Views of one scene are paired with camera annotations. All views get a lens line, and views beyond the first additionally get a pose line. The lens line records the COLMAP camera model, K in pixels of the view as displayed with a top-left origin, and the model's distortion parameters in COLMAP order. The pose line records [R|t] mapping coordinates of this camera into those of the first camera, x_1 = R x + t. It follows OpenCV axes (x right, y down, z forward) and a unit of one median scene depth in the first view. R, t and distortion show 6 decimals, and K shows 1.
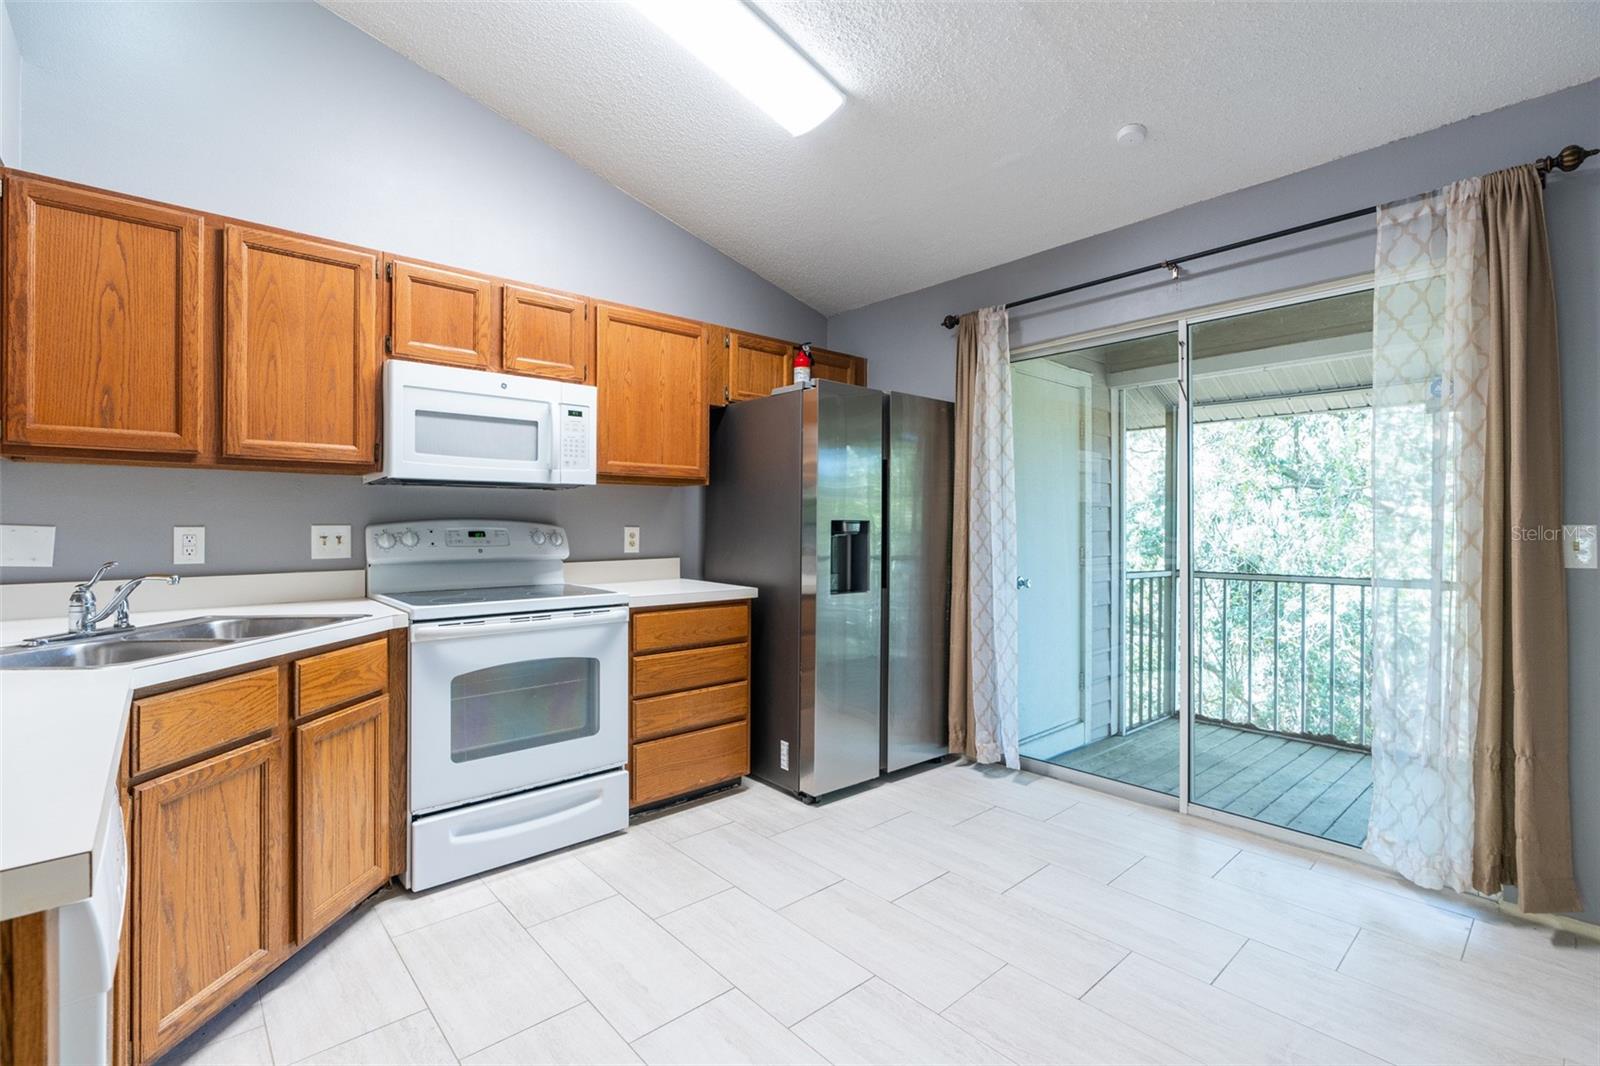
lens RADIAL K [[718.1, 0, 793.0], [0, 718.1, 524.4], [0, 0, 1]] dist [-0.008636, 0.003610]
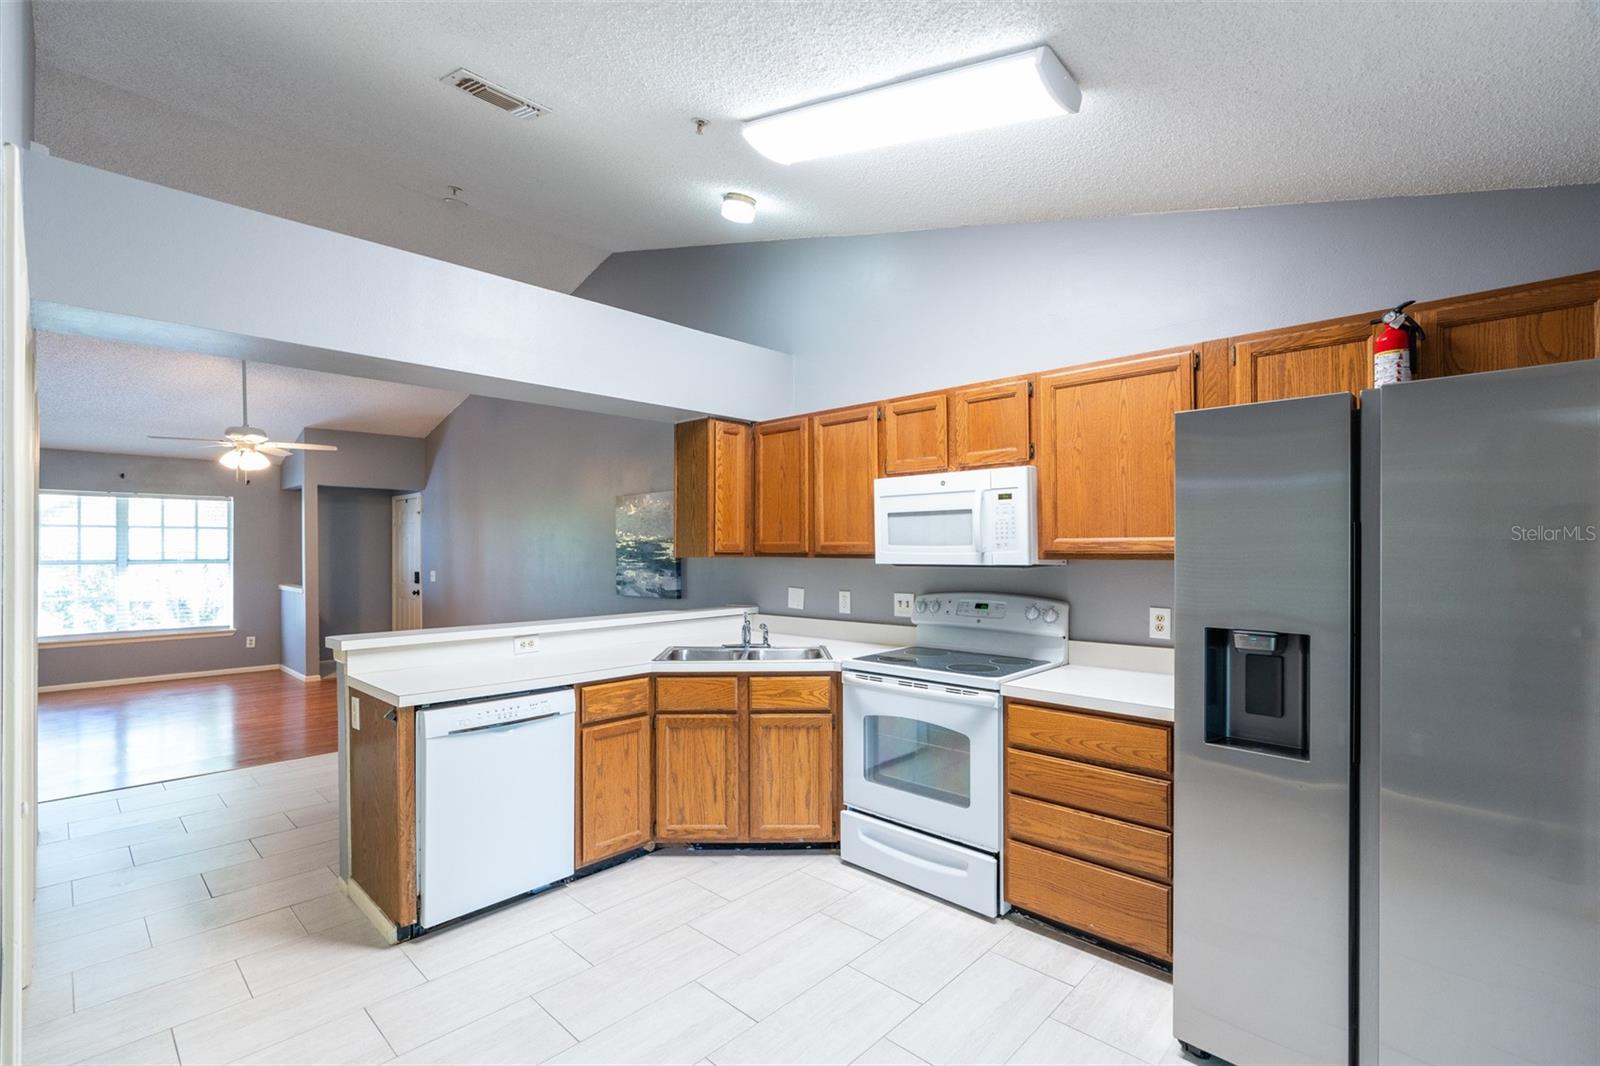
lens RADIAL K [[718.1, 0, 789.2], [0, 718.1, 547.3], [0, 0, 1]] dist [-0.008636, 0.003610]
pose [[0.081299, -0.003025, -0.996685, 0.698576], [0.001801, 0.999994, -0.002889, -0.080071], [0.996688, -0.001561, 0.081304, 0.614424]]
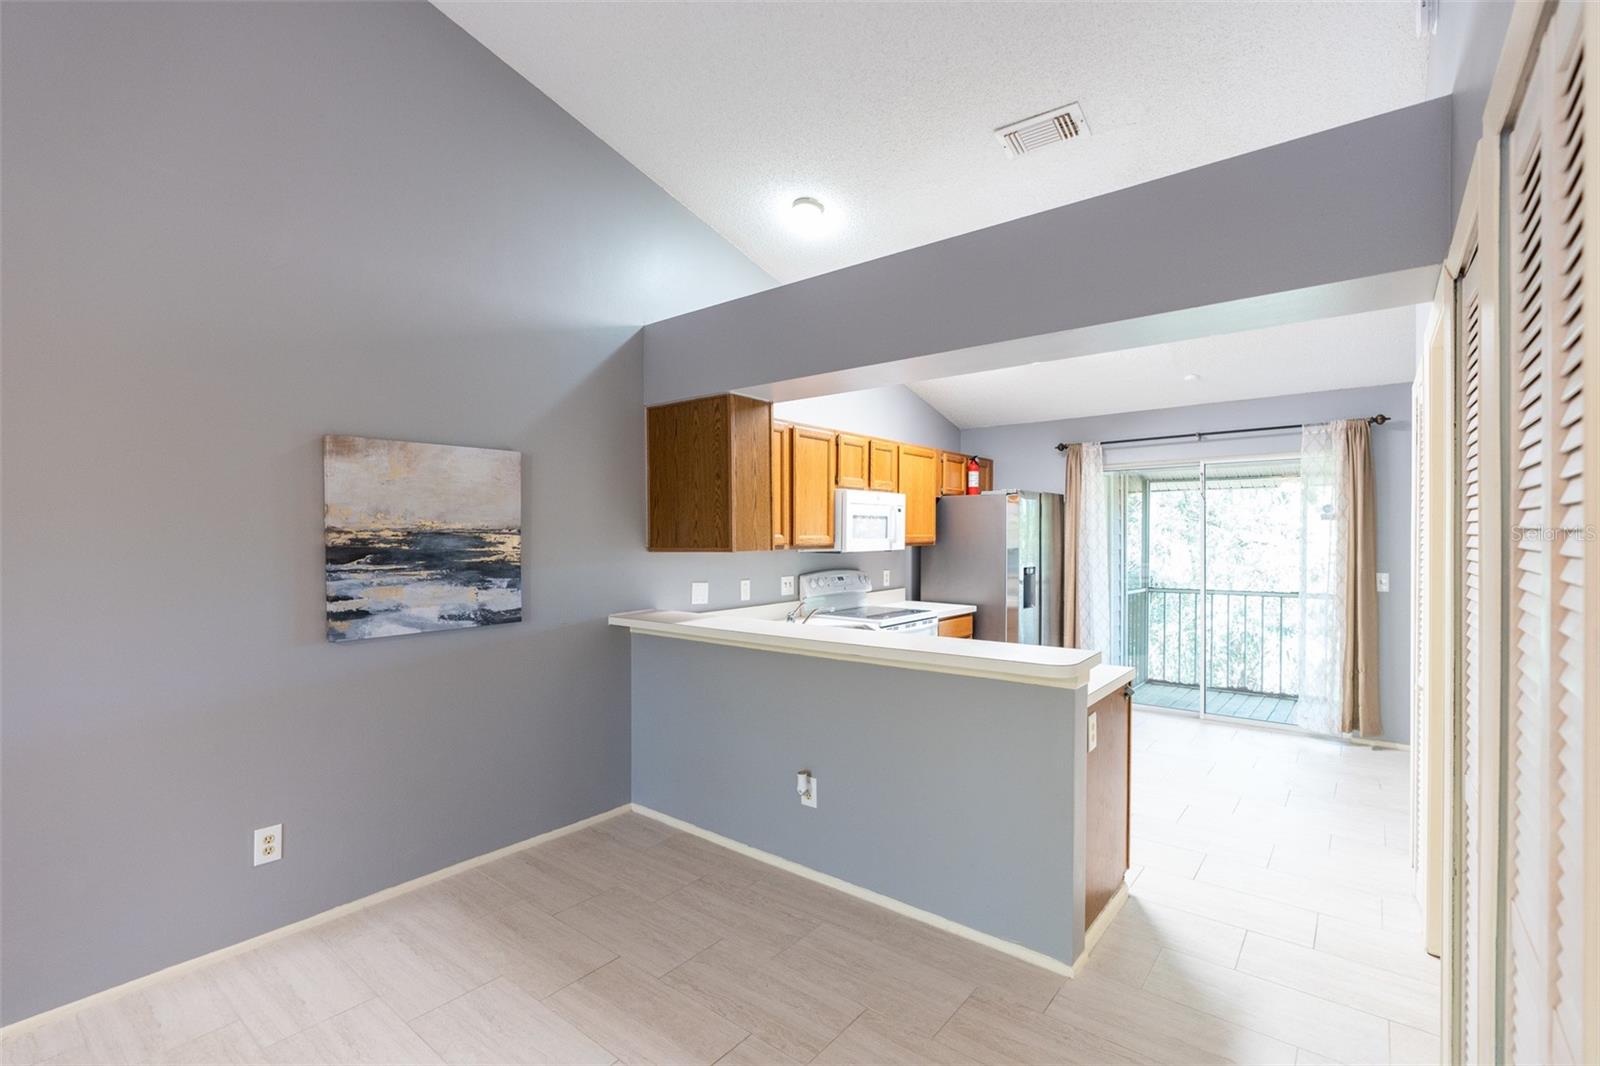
lens RADIAL K [[718.1, 0, 794.7], [0, 718.1, 541.7], [0, 0, 1]] dist [-0.008636, 0.003610]
pose [[0.985755, -0.004895, 0.168116, -0.865073], [0.003603, 0.999962, 0.007987, -0.092321], [-0.168149, -0.007267, 0.985735, -0.715502]]
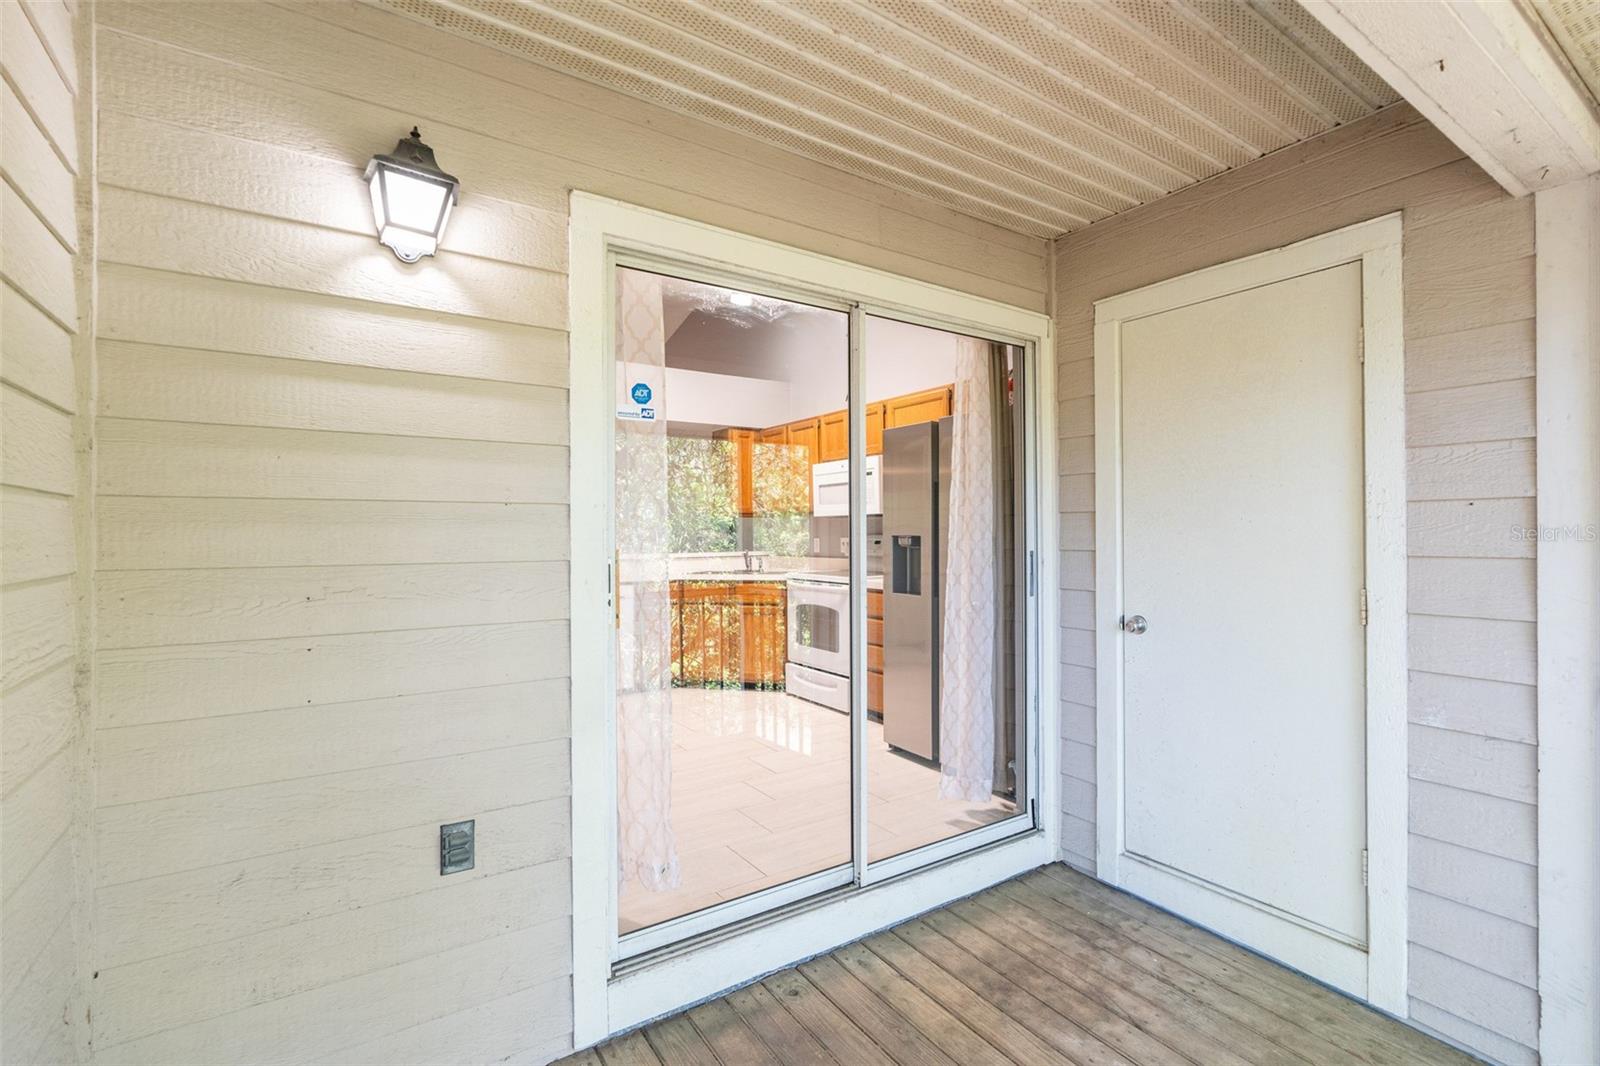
lens RADIAL K [[718.1, 0, 789.1], [0, 718.1, 532.2], [0, 0, 1]] dist [-0.008636, 0.003610]
pose [[-0.143198, -0.002550, -0.989691, 1.447044], [0.002720, 0.999992, -0.002970, -0.008328], [0.989690, -0.003118, -0.143190, 1.064777]]
